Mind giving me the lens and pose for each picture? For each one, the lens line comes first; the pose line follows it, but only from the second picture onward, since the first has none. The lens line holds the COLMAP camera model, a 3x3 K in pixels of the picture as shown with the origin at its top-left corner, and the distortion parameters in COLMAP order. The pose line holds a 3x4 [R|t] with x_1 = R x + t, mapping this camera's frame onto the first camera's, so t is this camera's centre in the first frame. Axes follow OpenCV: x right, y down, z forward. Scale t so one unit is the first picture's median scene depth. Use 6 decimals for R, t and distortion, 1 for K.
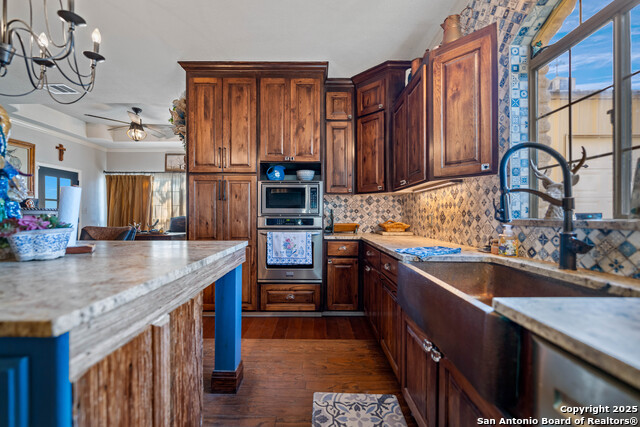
lens RADIAL K [[263.9, 0, 317.5], [0, 263.9, 217.2], [0, 0, 1]] dist [-0.001168, -0.000134]
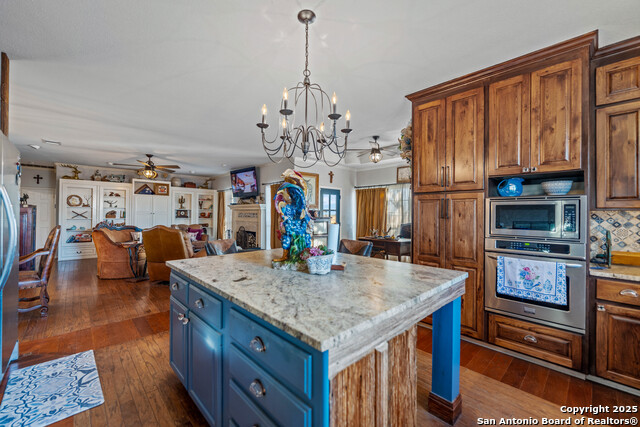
lens RADIAL K [[261.8, 0, 320.0], [0, 261.8, 213.5], [0, 0, 1]] dist [-0.002281, -0.000160]
pose [[0.685522, 0.001484, -0.728050, 0.038855], [-0.009883, 0.999925, -0.007268, -0.072980], [0.727984, 0.012178, 0.685485, -0.031461]]
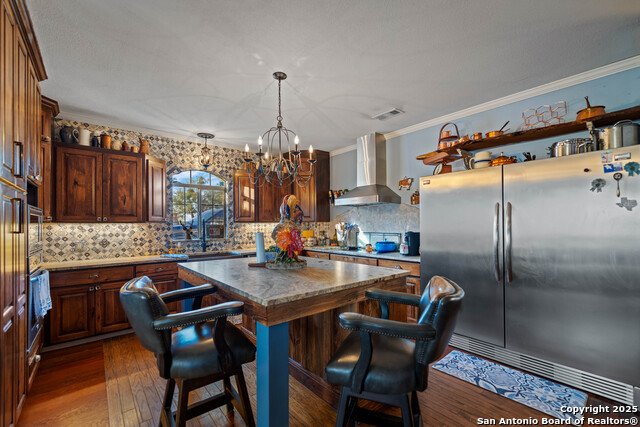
lens RADIAL K [[263.9, 0, 317.5], [0, 263.9, 217.2], [0, 0, 1]] dist [-0.001168, -0.000134]
pose [[-0.644284, 0.026204, 0.764338, -1.224141], [0.011784, 0.999634, -0.024337, -0.079656], [-0.764696, -0.006673, -0.644357, 0.869169]]
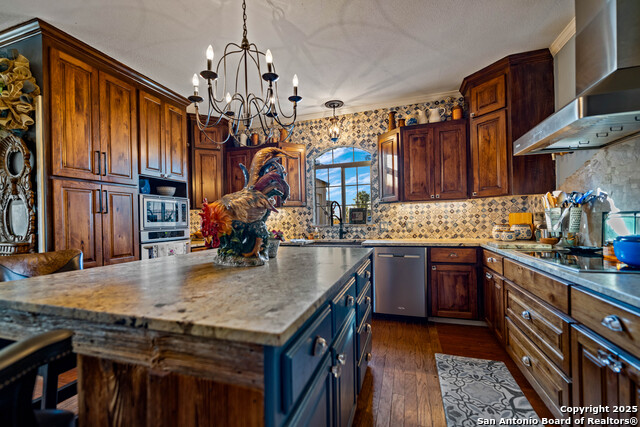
lens RADIAL K [[277.7, 0, 317.0], [0, 277.7, 217.2], [0, 0, 1]] dist [-0.000157, -0.000078]
pose [[0.309376, 0.001751, 0.950938, -0.997152], [0.029490, 0.999500, -0.011435, -0.021823], [-0.950482, 0.031581, 0.309170, 0.067758]]
